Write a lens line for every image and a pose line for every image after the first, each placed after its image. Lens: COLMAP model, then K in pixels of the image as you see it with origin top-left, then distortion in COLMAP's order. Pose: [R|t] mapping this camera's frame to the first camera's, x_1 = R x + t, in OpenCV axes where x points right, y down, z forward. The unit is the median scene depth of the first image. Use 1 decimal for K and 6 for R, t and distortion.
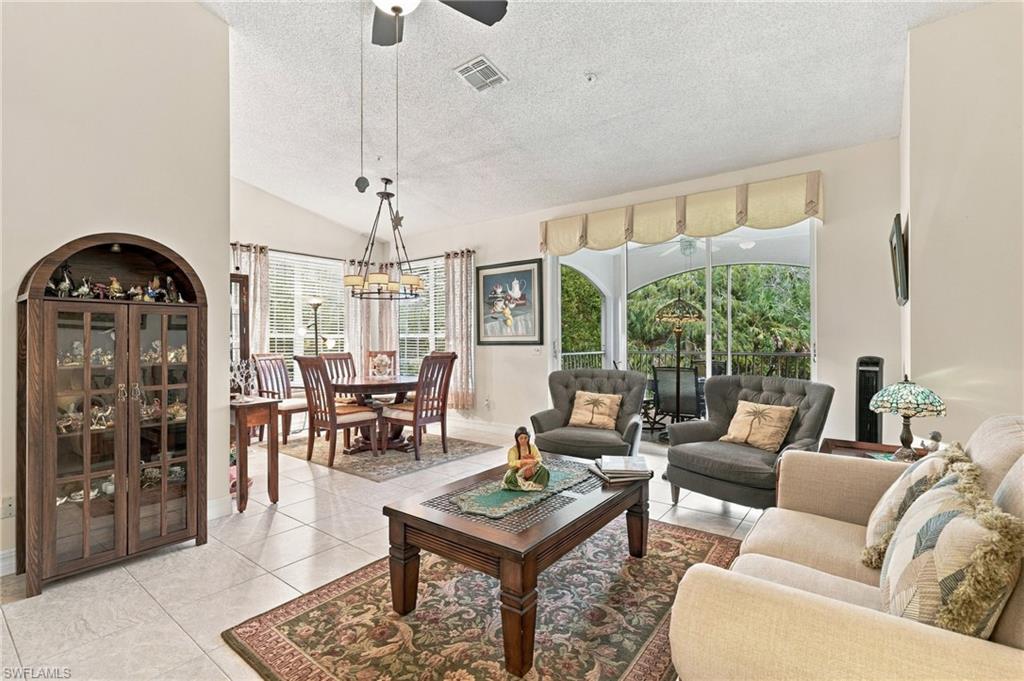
lens RADIAL K [[463.0, 0, 516.6], [0, 463.0, 338.9], [0, 0, 1]] dist [0.000383, 0.003601]
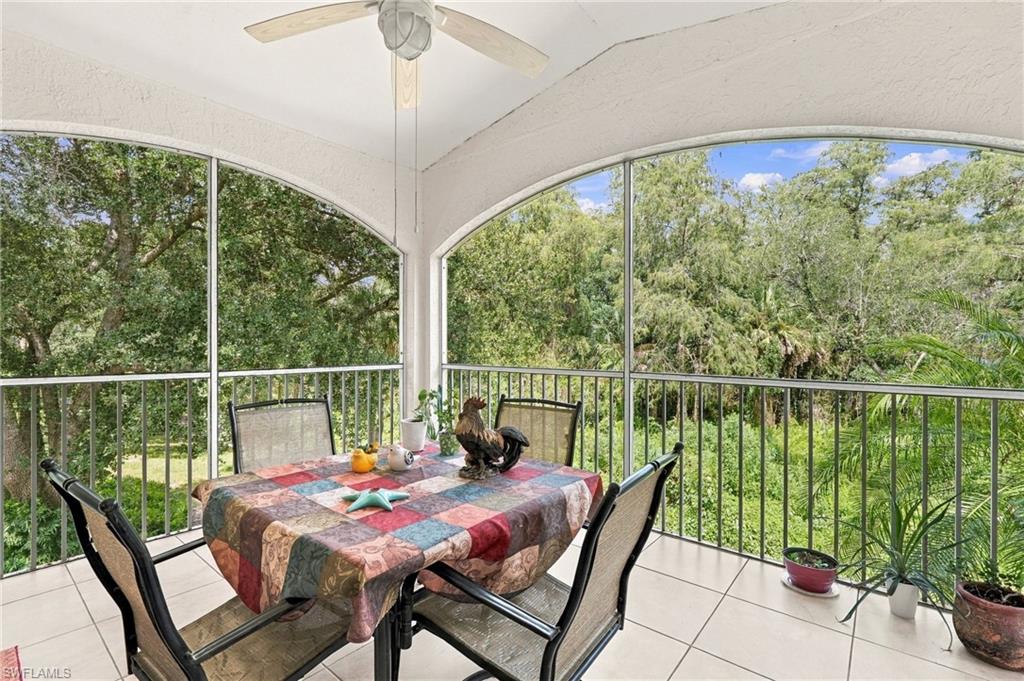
lens RADIAL K [[463.0, 0, 509.9], [0, 463.0, 342.4], [0, 0, 1]] dist [0.000383, 0.003601]
pose [[0.999680, 0.004456, -0.024900, 0.086115], [-0.004424, 0.999989, 0.001353, -0.000815], [0.024906, -0.001243, 0.999689, 0.156126]]
